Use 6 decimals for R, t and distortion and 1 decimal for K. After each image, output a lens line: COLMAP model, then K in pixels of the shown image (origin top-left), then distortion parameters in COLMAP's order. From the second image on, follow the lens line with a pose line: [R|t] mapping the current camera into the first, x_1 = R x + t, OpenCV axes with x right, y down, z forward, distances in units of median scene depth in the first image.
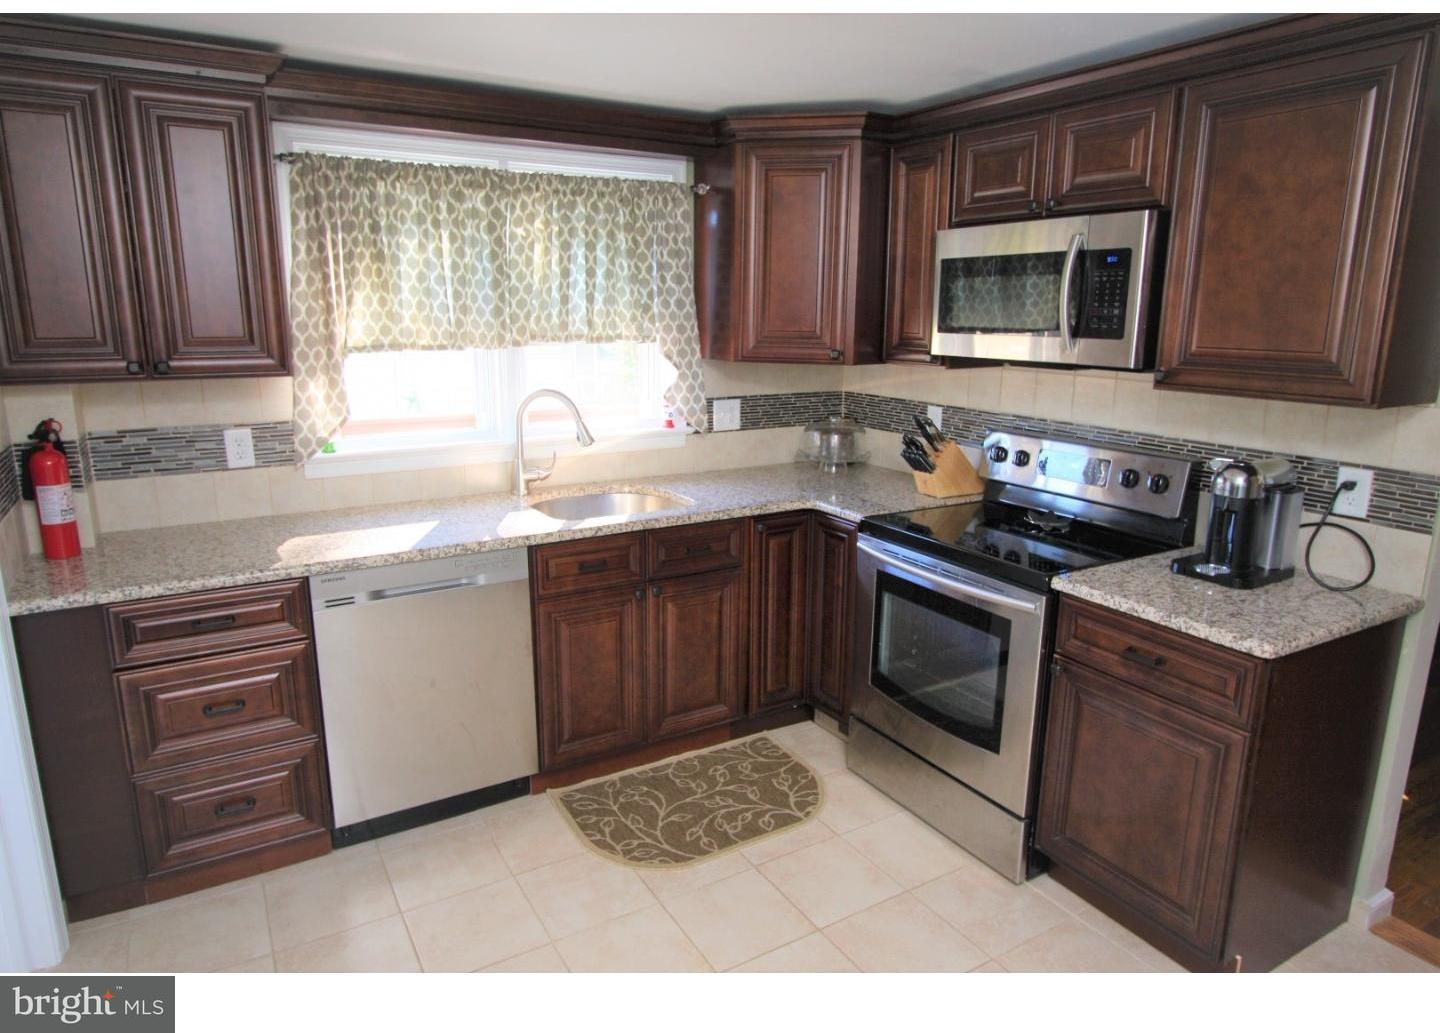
lens RADIAL K [[908.7, 0, 720.0], [0, 908.7, 516.5], [0, 0, 1]] dist [0.000596, 0.000119]
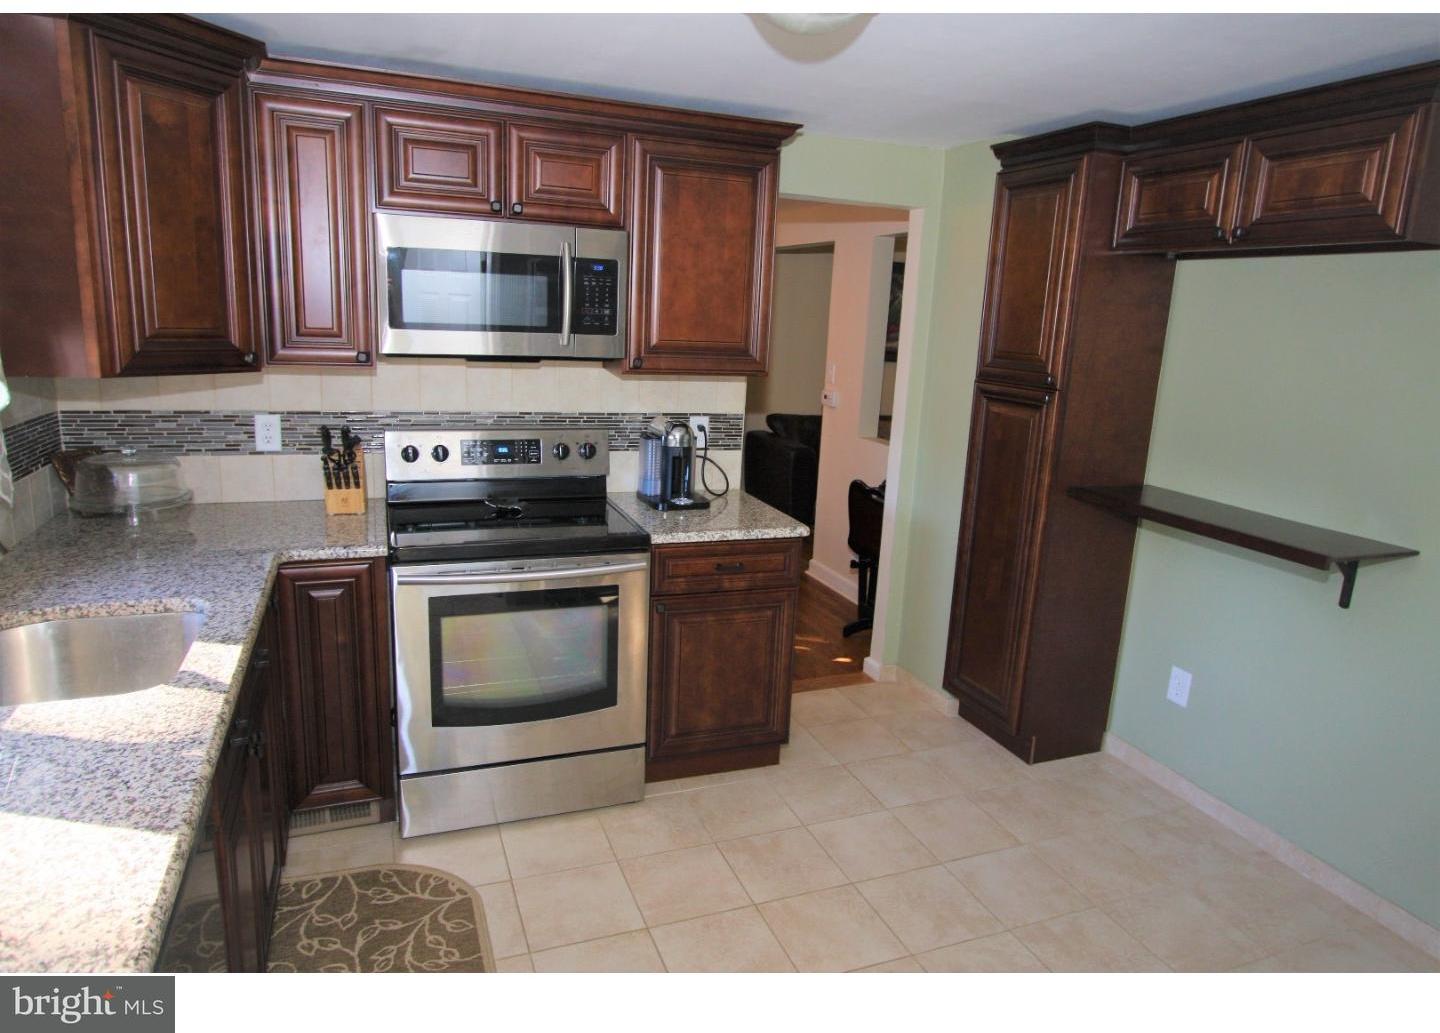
lens RADIAL K [[908.7, 0, 720.0], [0, 908.7, 516.5], [0, 0, 1]] dist [0.000596, 0.000119]
pose [[0.159689, -0.219414, 0.962475, -0.742352], [0.184083, 0.964503, 0.189334, -0.161749], [-0.969852, 0.146940, 0.194410, 0.650550]]
